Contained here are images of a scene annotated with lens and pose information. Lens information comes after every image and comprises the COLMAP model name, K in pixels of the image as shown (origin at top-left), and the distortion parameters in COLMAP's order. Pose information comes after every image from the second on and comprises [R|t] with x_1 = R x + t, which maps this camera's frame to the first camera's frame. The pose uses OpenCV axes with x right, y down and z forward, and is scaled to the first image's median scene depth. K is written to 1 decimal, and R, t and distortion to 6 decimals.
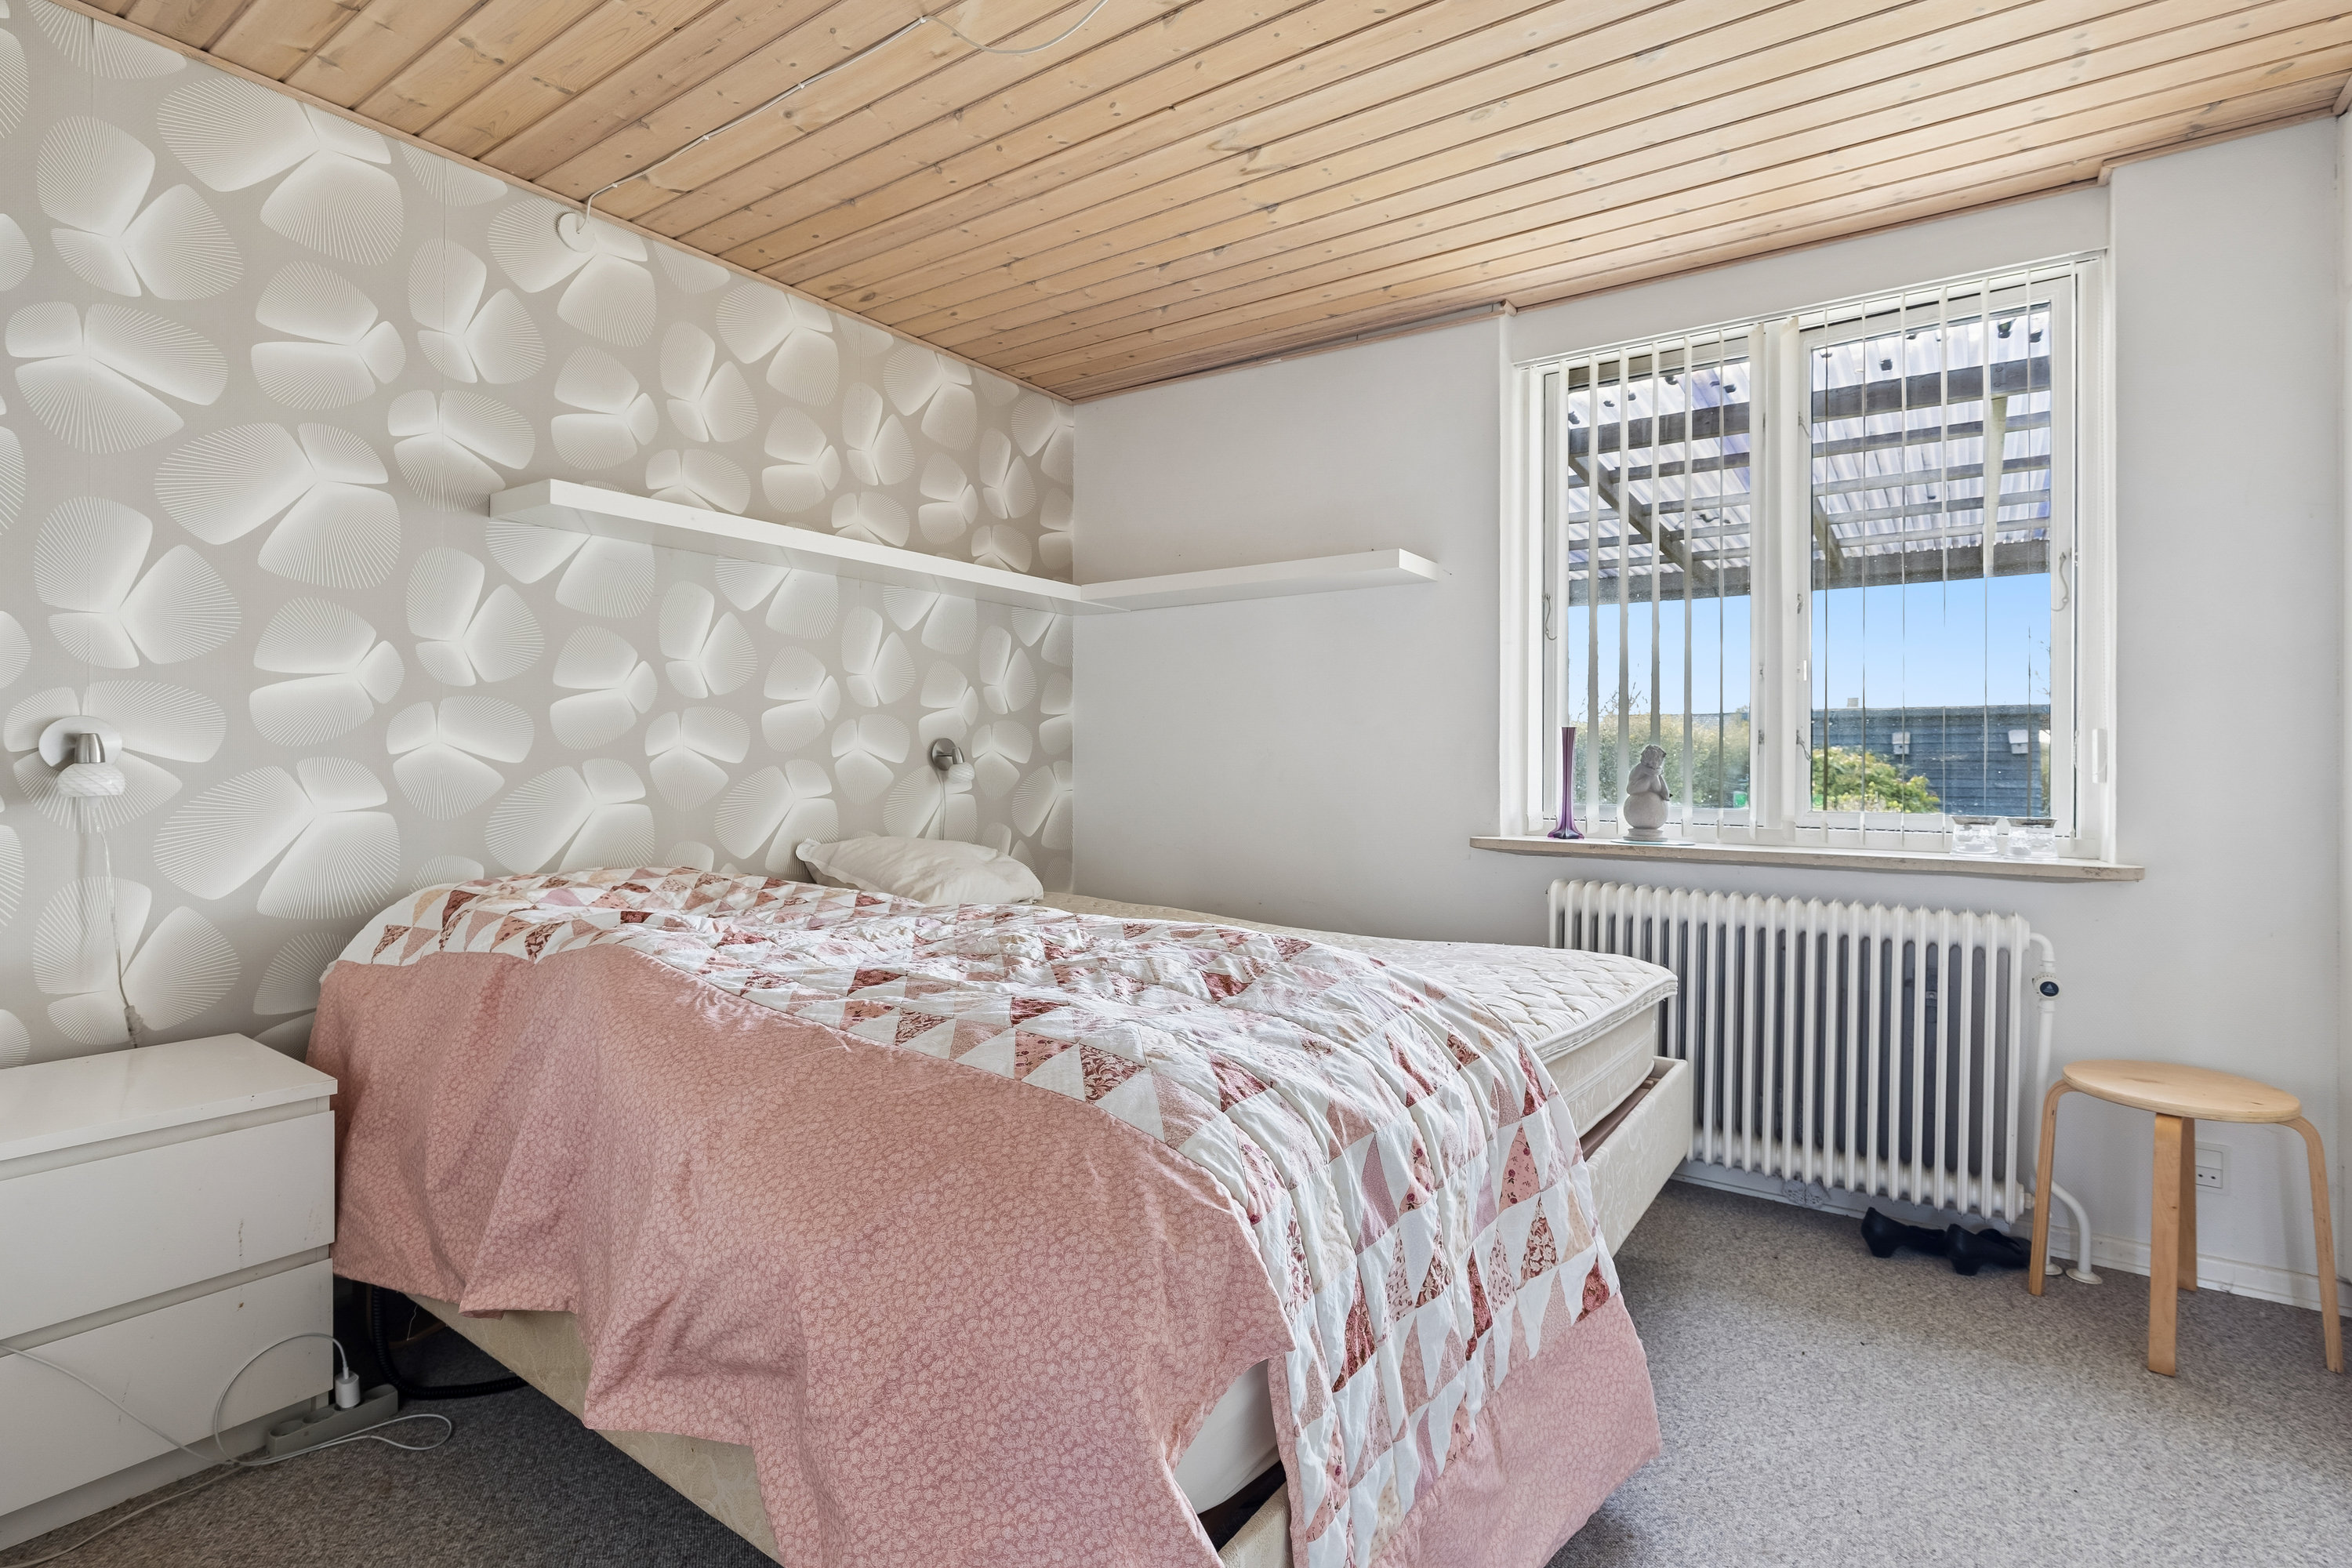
lens RADIAL K [[1131.6, 0, 1176.0], [0, 1131.6, 784.0], [0, 0, 1]] dist [-0.000005, 0.000135]
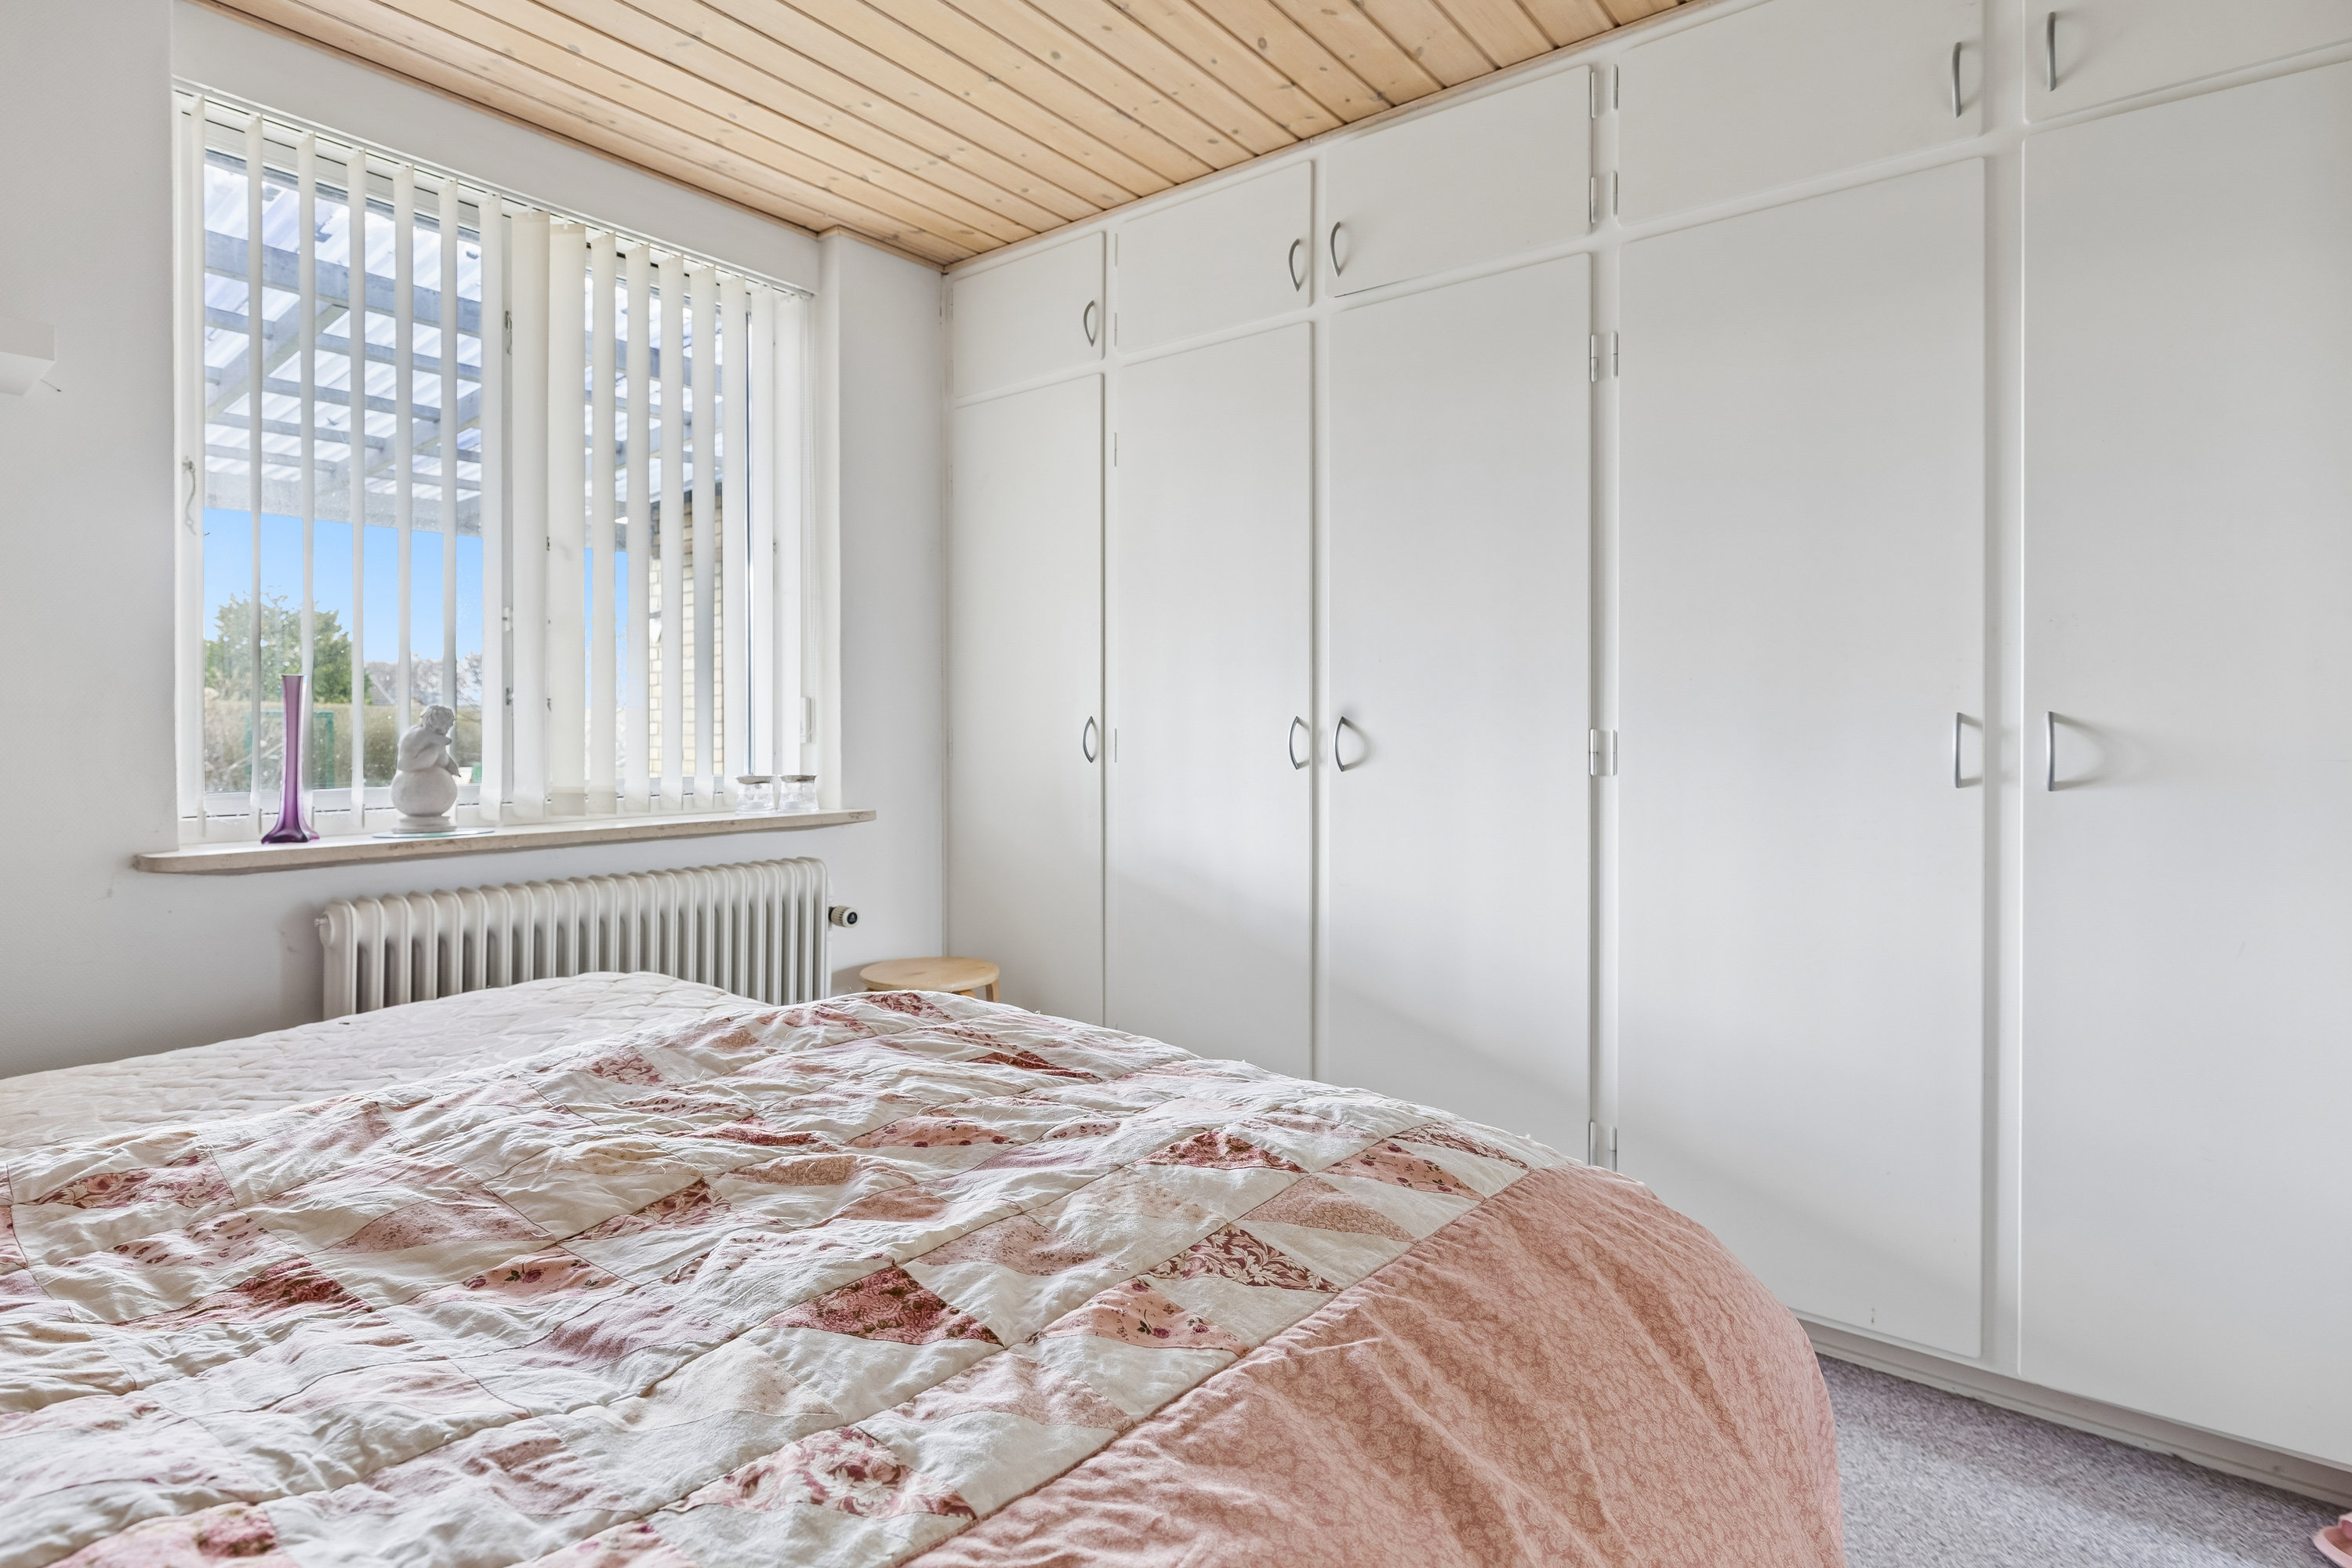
lens RADIAL K [[1203.2, 0, 1175.9], [0, 1203.2, 736.9], [0, 0, 1]] dist [0.001001, 0.000038]
pose [[0.051181, -0.010928, 0.998630, -0.417127], [0.020571, 0.999740, 0.009886, -0.012190], [-0.998478, 0.020037, 0.051393, 0.552026]]
